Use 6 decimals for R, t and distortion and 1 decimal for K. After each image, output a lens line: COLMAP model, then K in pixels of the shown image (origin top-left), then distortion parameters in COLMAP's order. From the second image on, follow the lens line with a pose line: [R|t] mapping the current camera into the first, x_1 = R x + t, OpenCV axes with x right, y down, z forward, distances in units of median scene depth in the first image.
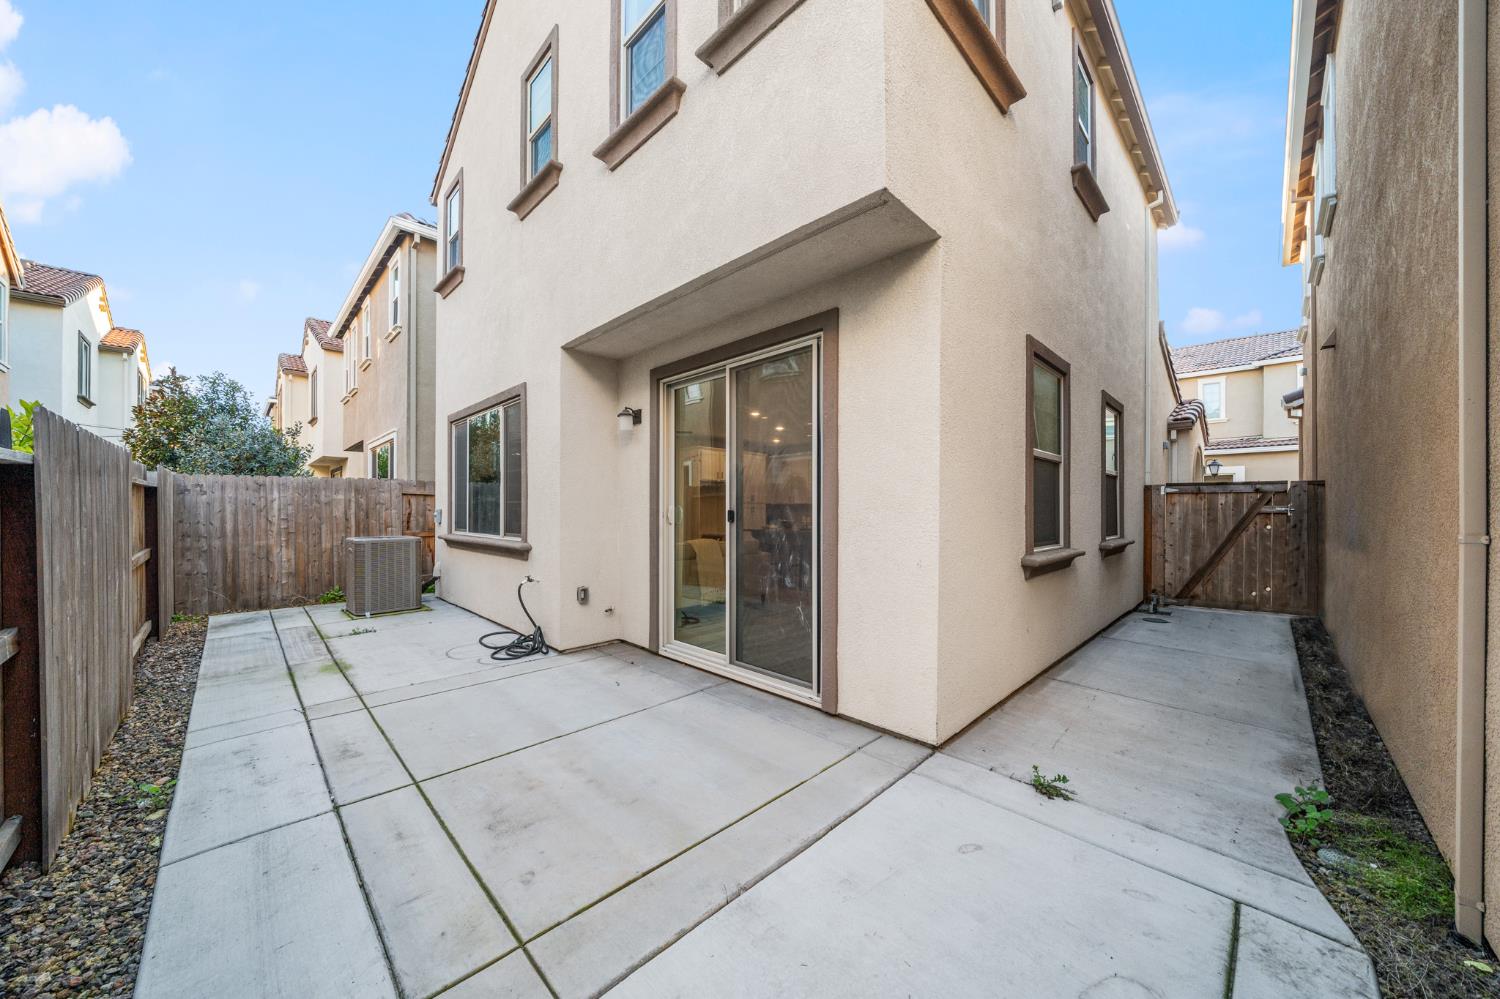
lens RADIAL K [[515.0, 0, 750.4], [0, 515.0, 505.0], [0, 0, 1]] dist [-0.005057, 0.000267]
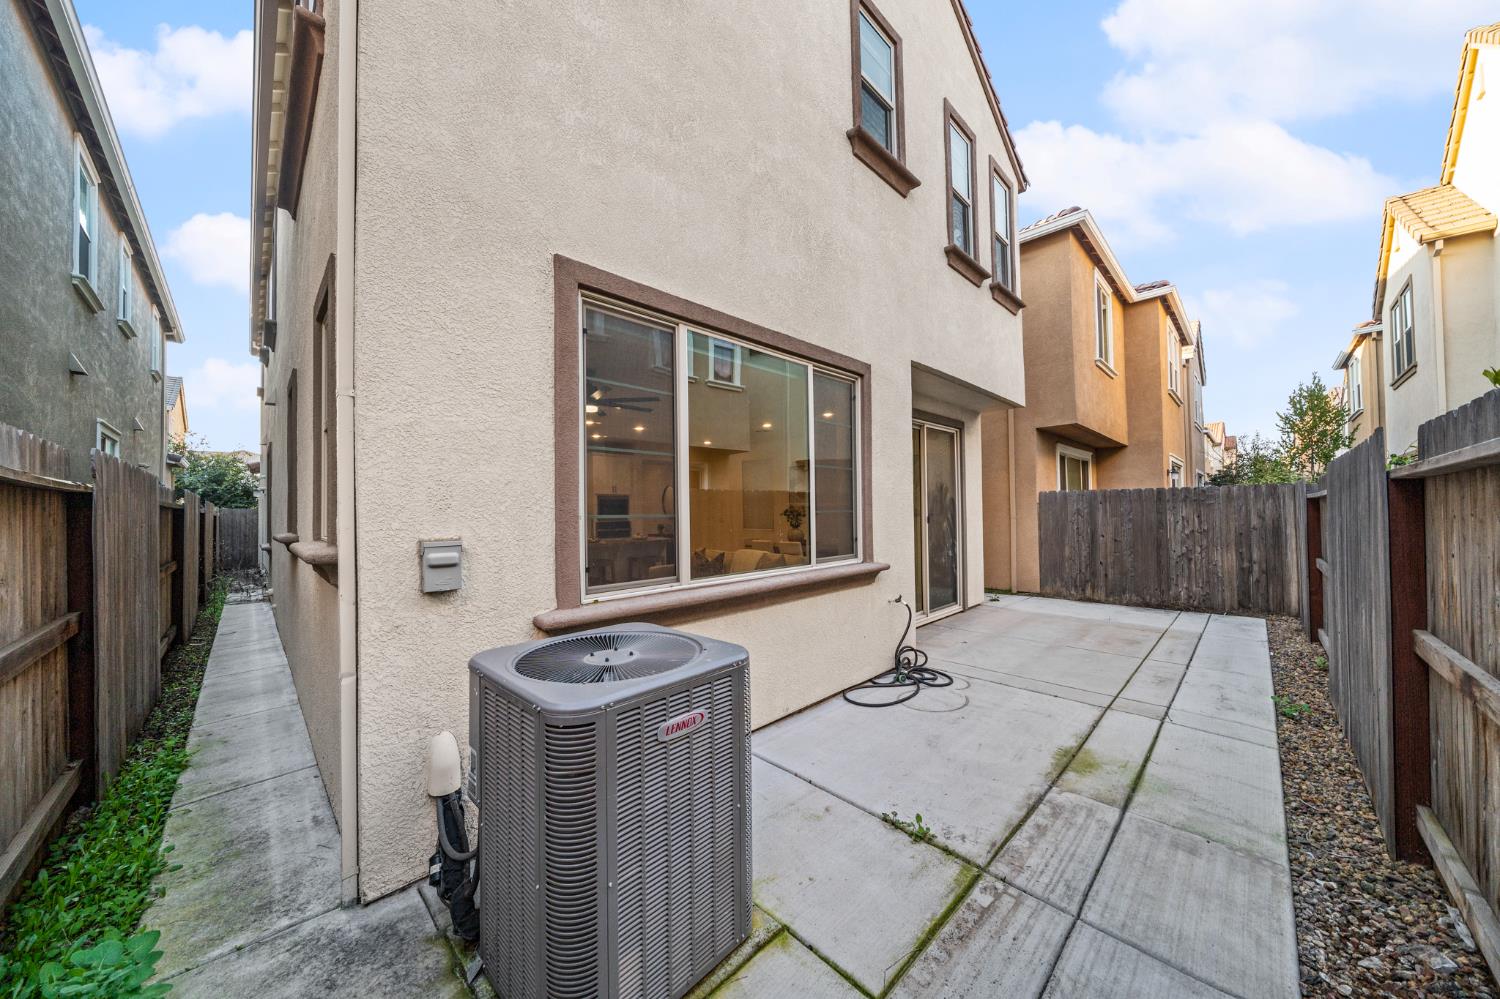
lens RADIAL K [[515.0, 0, 750.3], [0, 515.0, 502.3], [0, 0, 1]] dist [-0.005057, 0.000267]
pose [[-0.000606, 0.011139, 0.999938, -1.677049], [0.010228, 0.999886, -0.011132, -0.013616], [-0.999948, 0.010220, -0.000720, 1.613294]]
